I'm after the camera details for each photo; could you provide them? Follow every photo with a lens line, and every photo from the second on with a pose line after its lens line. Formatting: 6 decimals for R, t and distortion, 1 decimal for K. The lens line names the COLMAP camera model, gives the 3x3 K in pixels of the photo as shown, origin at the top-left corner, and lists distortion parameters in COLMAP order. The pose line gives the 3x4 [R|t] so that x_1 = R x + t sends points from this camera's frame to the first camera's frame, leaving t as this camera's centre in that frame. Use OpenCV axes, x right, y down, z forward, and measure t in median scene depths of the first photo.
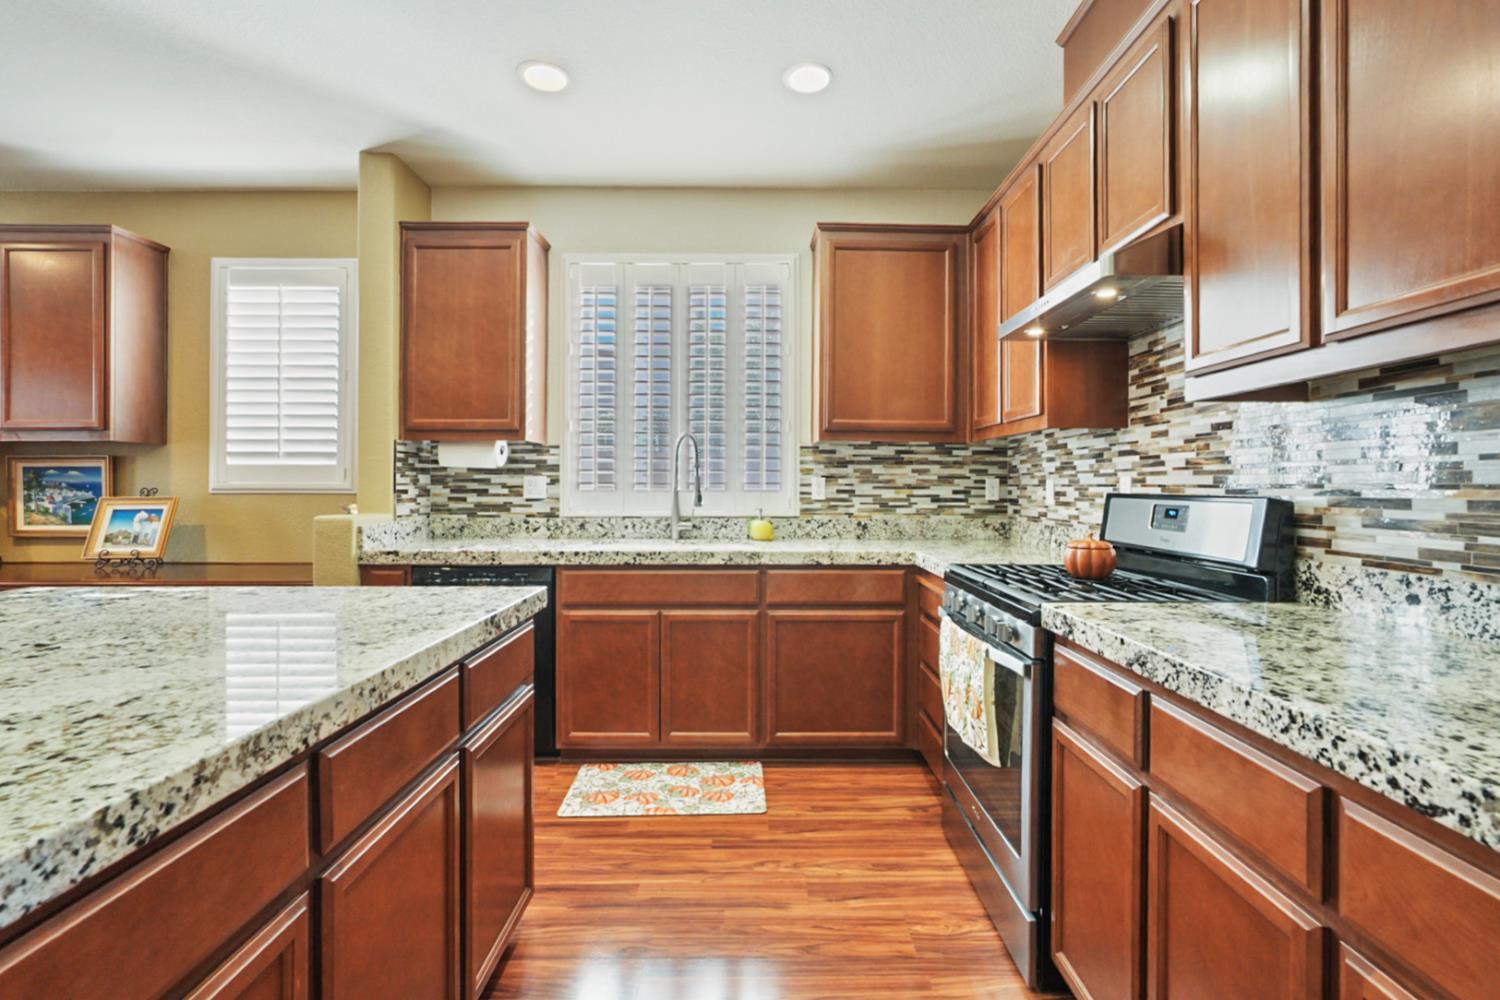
lens RADIAL K [[671.9, 0, 759.6], [0, 671.9, 483.0], [0, 0, 1]] dist [-0.017521, 0.008747]
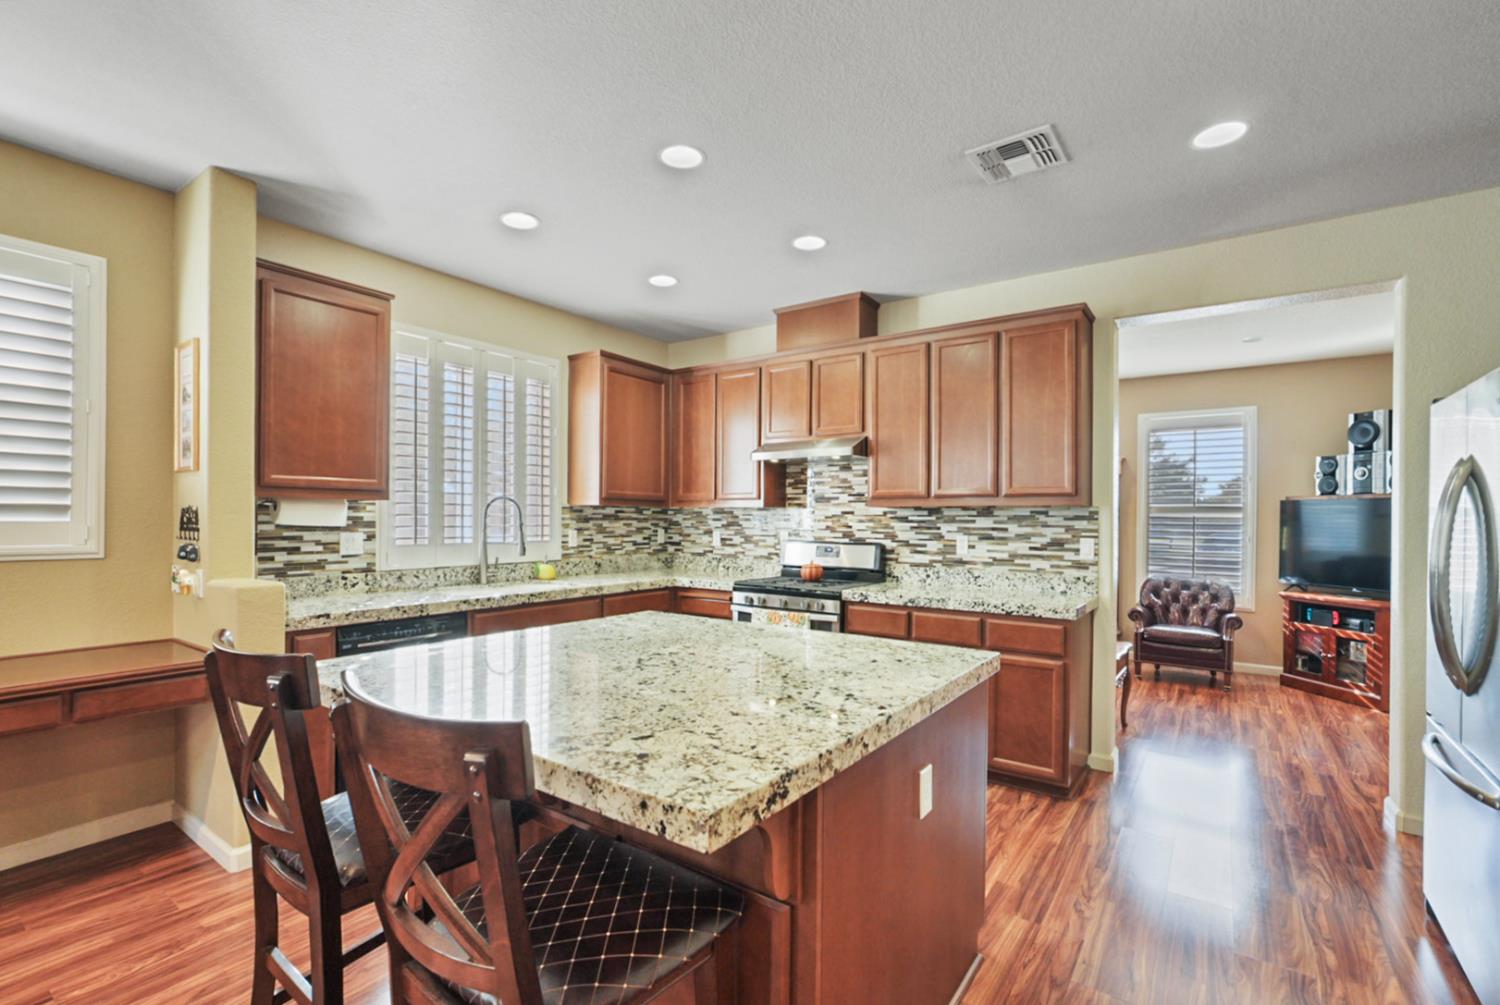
lens RADIAL K [[671.9, 0, 734.2], [0, 671.9, 522.5], [0, 0, 1]] dist [-0.017521, 0.008747]
pose [[0.600525, -0.003842, 0.799597, -0.832478], [-0.006641, 0.999930, 0.009793, -0.040669], [-0.799578, -0.011191, 0.600458, -0.065473]]
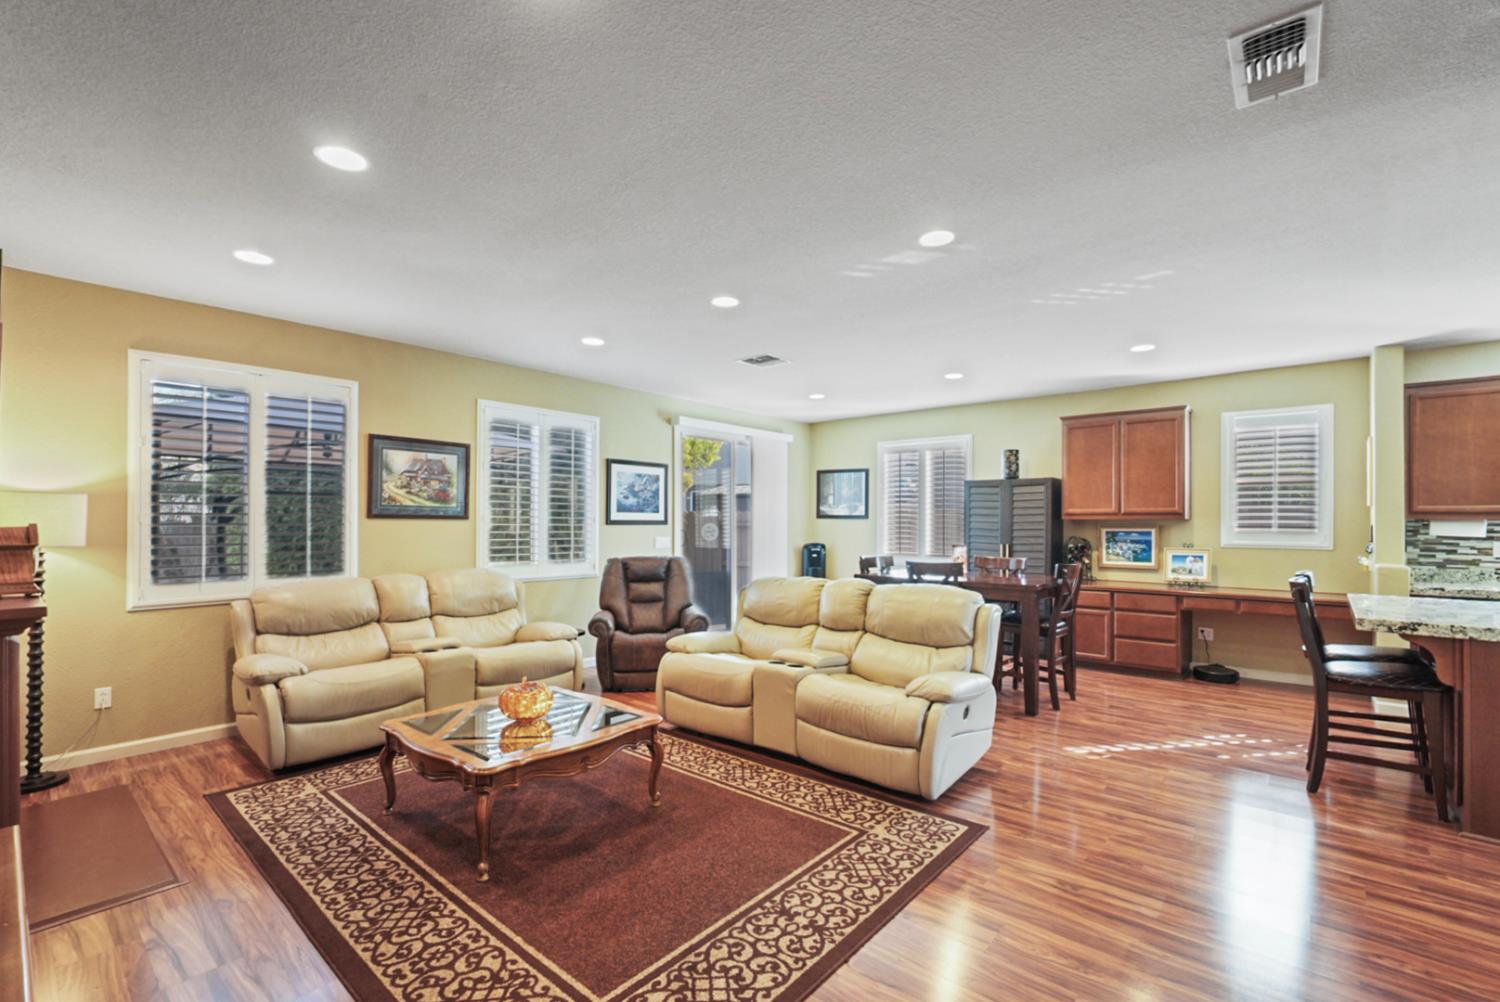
lens RADIAL K [[671.9, 0, 733.6], [0, 671.9, 518.6], [0, 0, 1]] dist [-0.017521, 0.008747]
pose [[0.742354, -0.000537, -0.670008, -0.634564], [-0.003392, 0.999984, -0.004559, -0.050182], [0.669999, 0.005657, 0.742340, -1.216568]]
